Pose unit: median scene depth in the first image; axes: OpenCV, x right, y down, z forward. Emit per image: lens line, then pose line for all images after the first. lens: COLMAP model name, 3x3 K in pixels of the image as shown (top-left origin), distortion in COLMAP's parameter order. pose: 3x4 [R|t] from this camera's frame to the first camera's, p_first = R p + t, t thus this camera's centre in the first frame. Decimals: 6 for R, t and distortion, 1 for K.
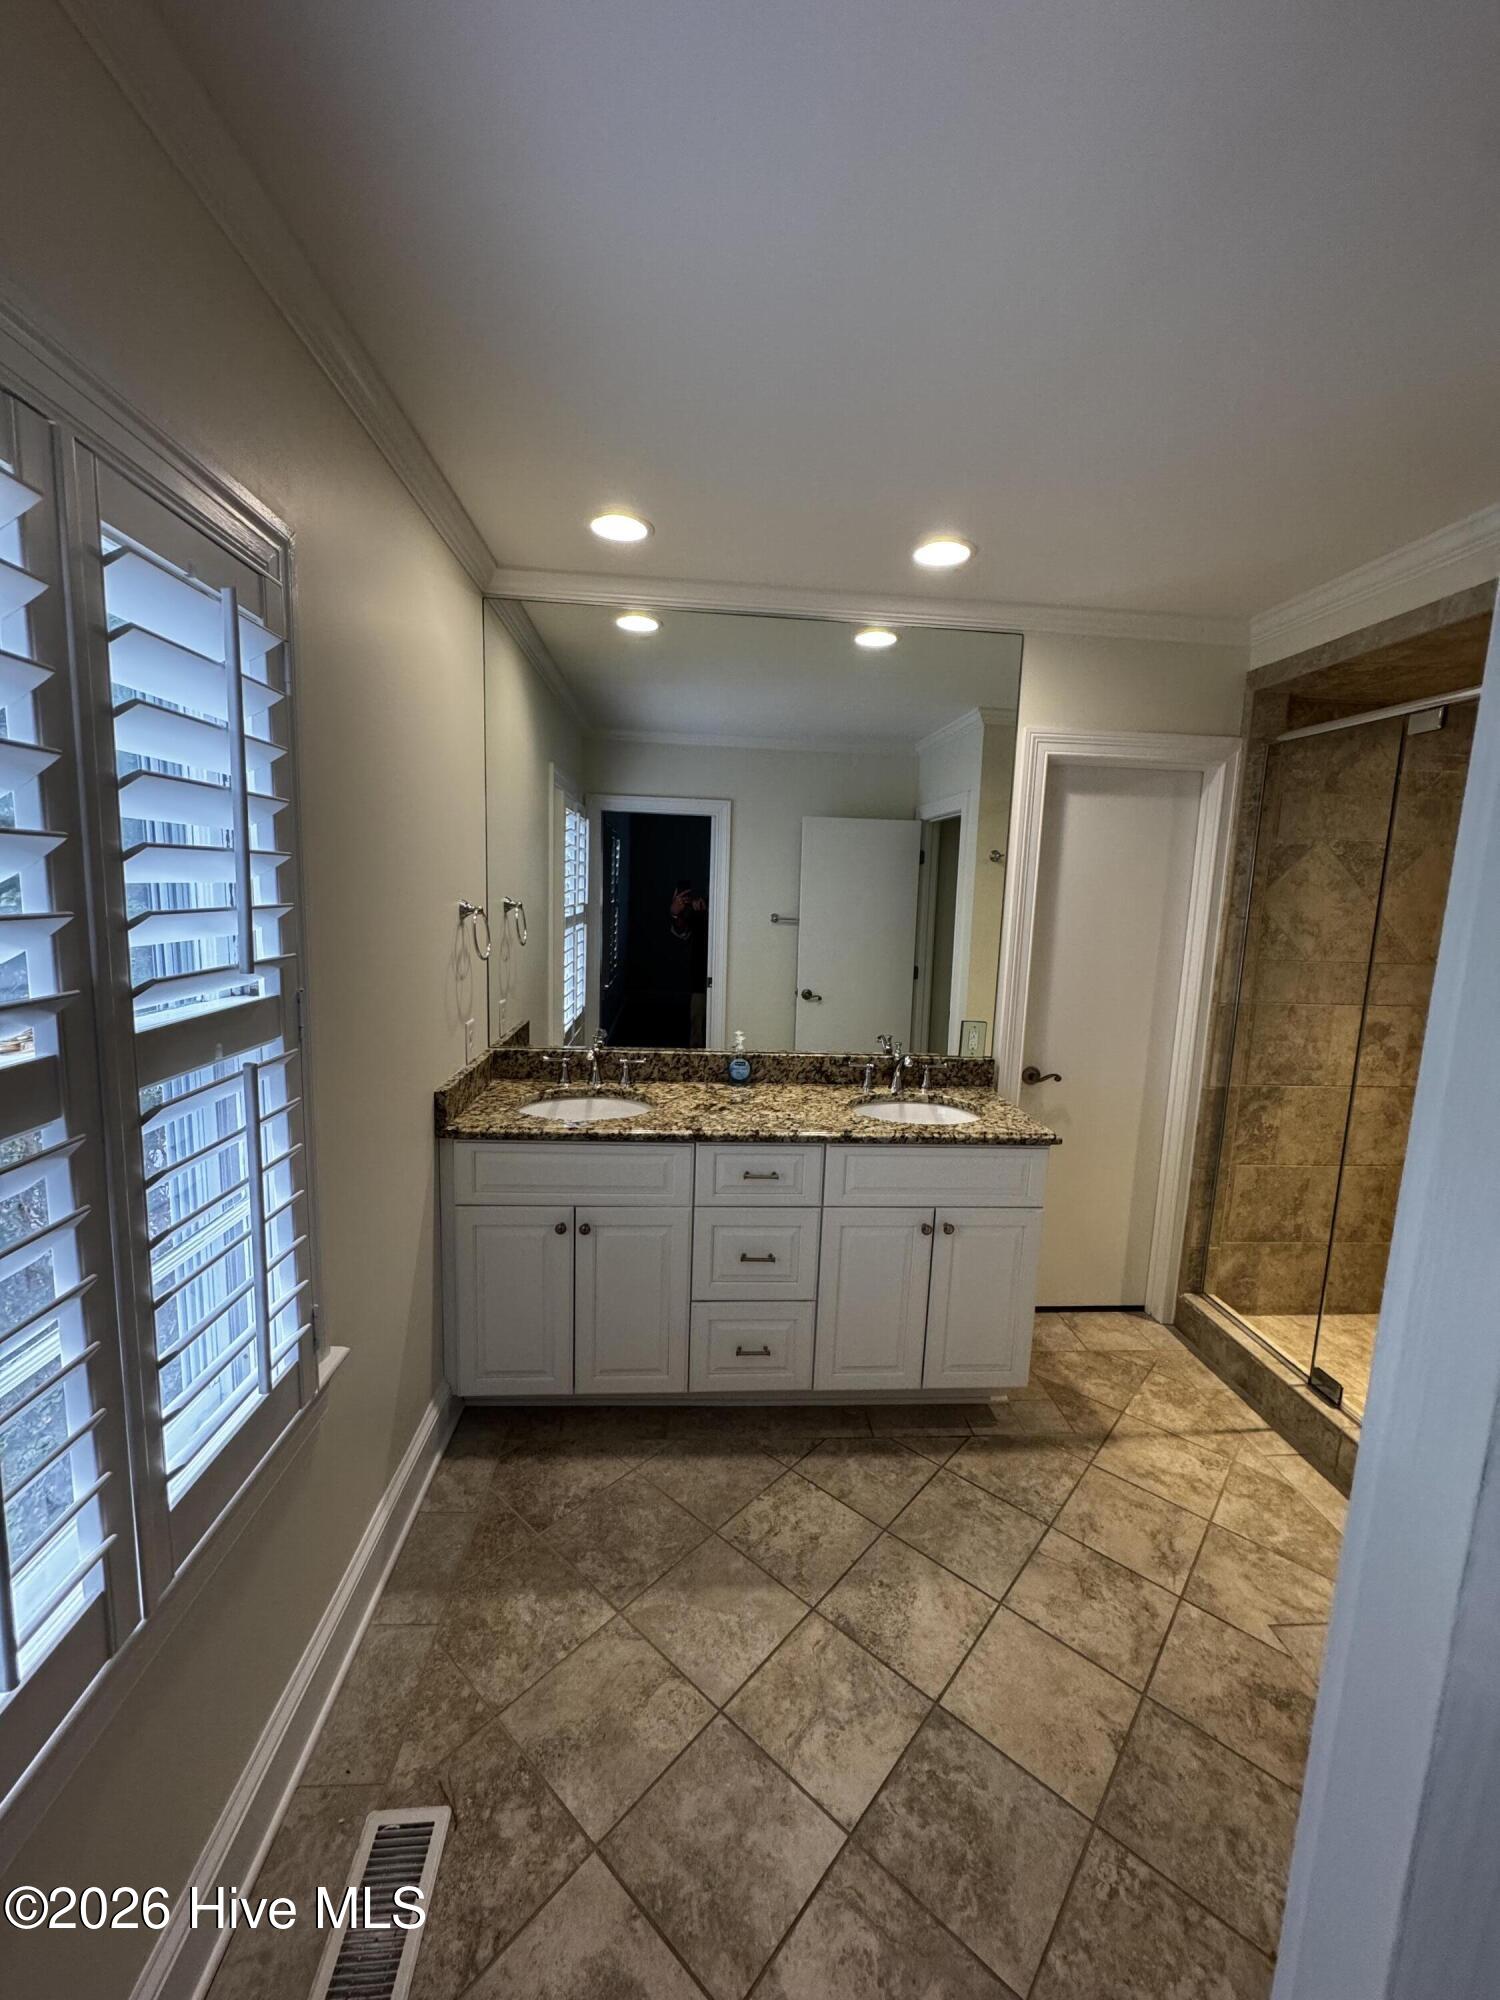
lens RADIAL K [[794.0, 0, 752.7], [0, 794.0, 995.7], [0, 0, 1]] dist [-0.001717, 0.000528]
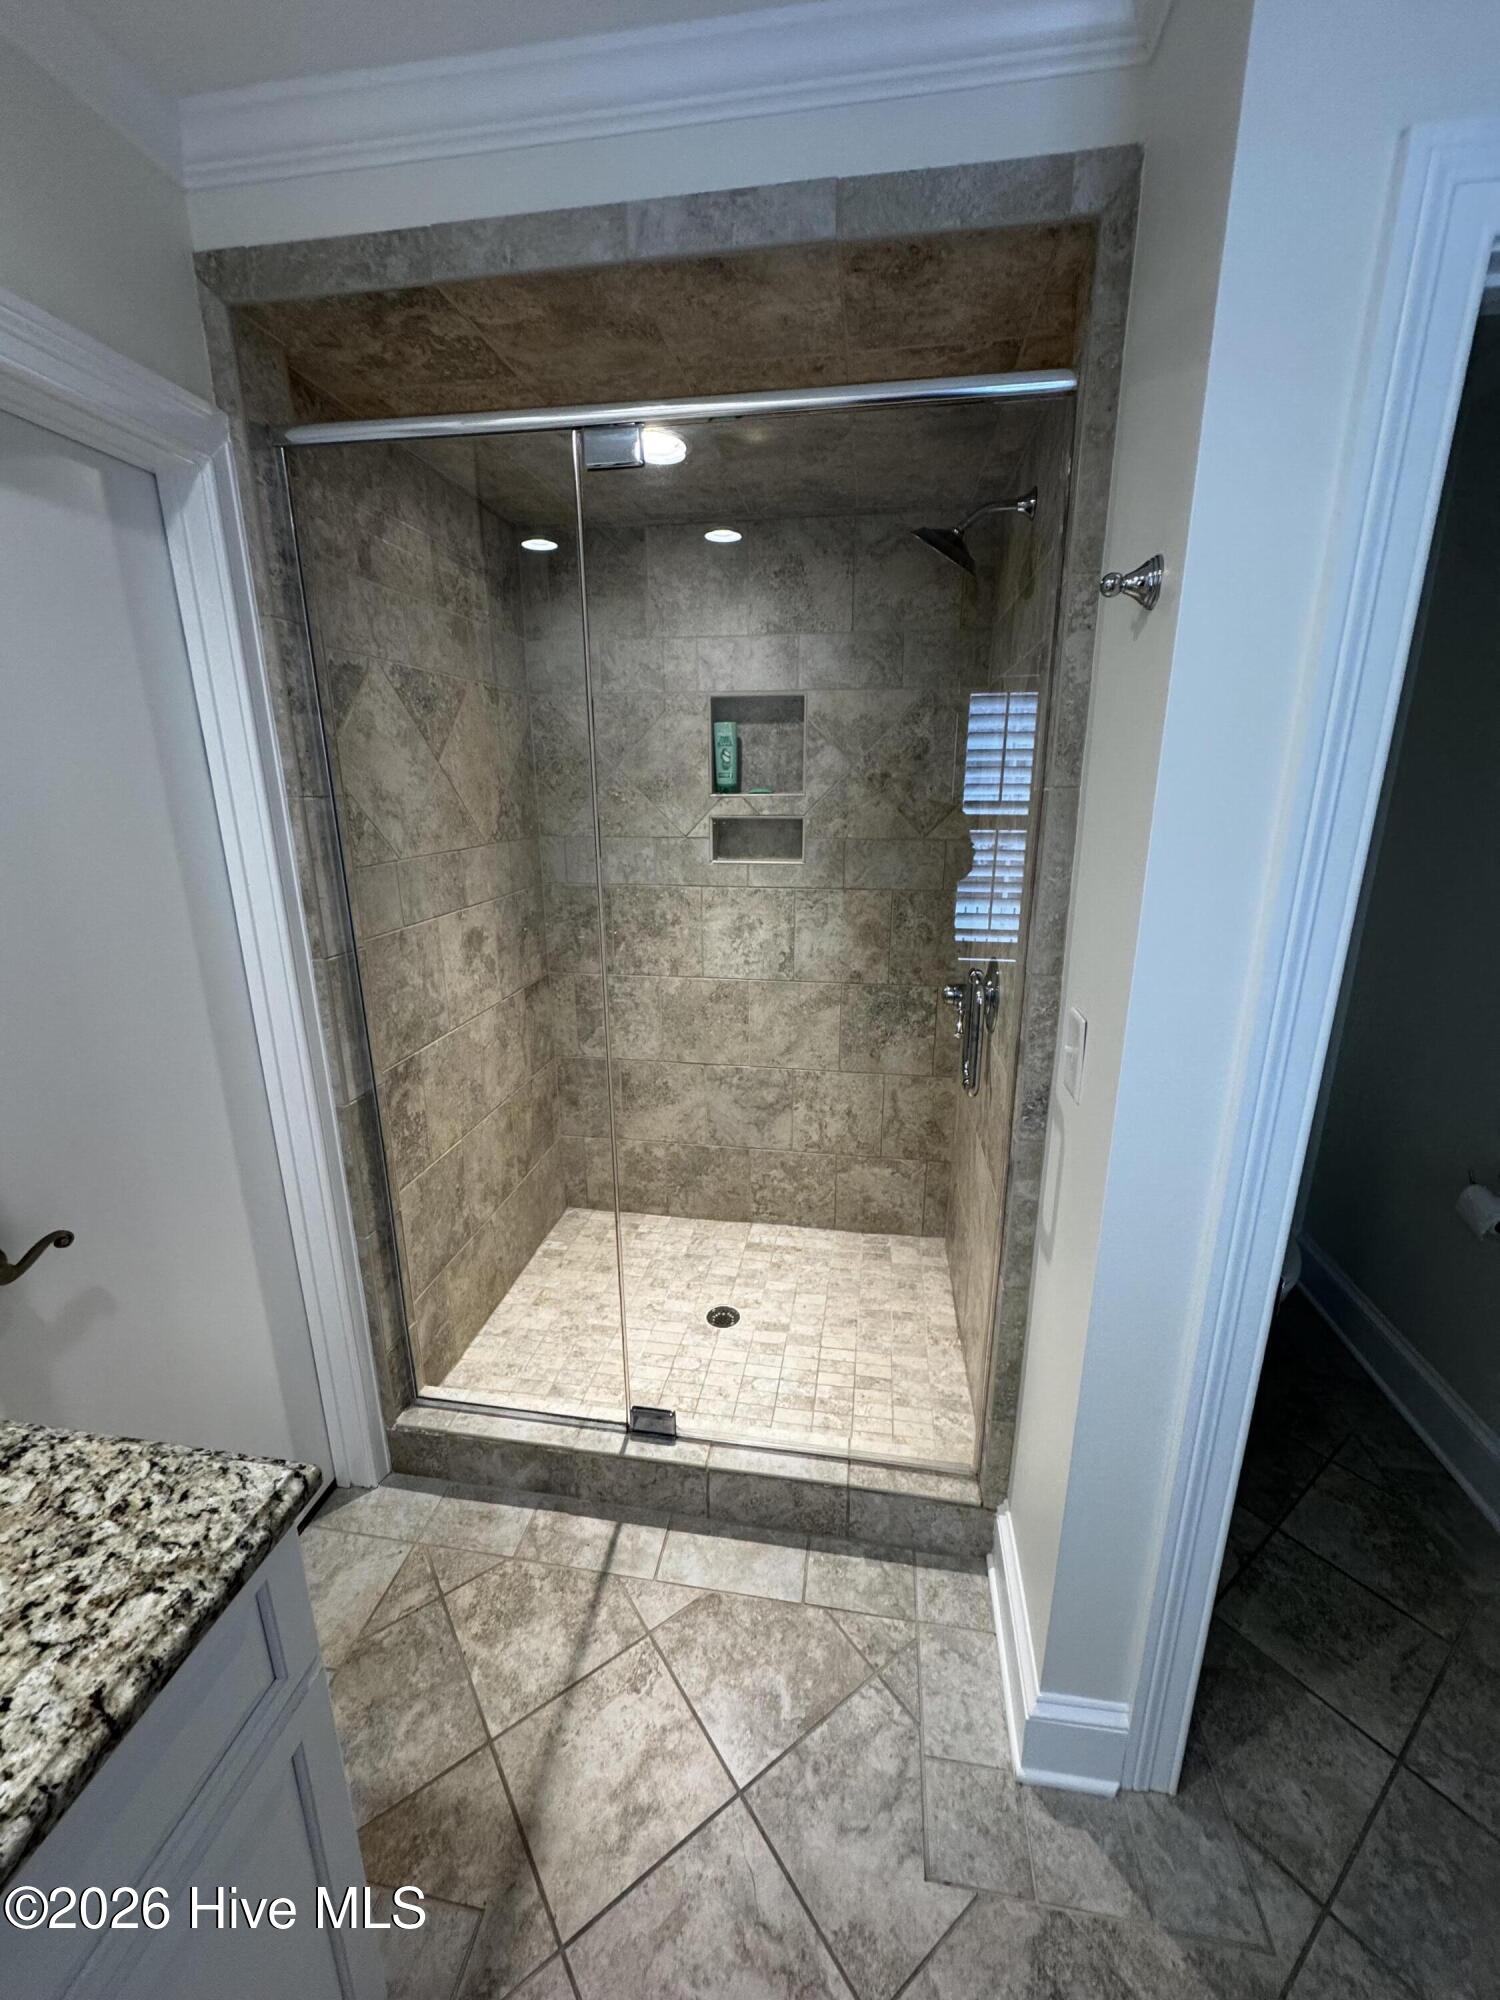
lens RADIAL K [[794.0, 0, 759.1], [0, 794.0, 1001.2], [0, 0, 1]] dist [-0.001717, 0.000528]
pose [[0.232294, -0.294477, 0.926997, 0.139486], [0.144877, 0.952911, 0.266404, -0.065429], [-0.961795, 0.072417, 0.264019, 0.574822]]
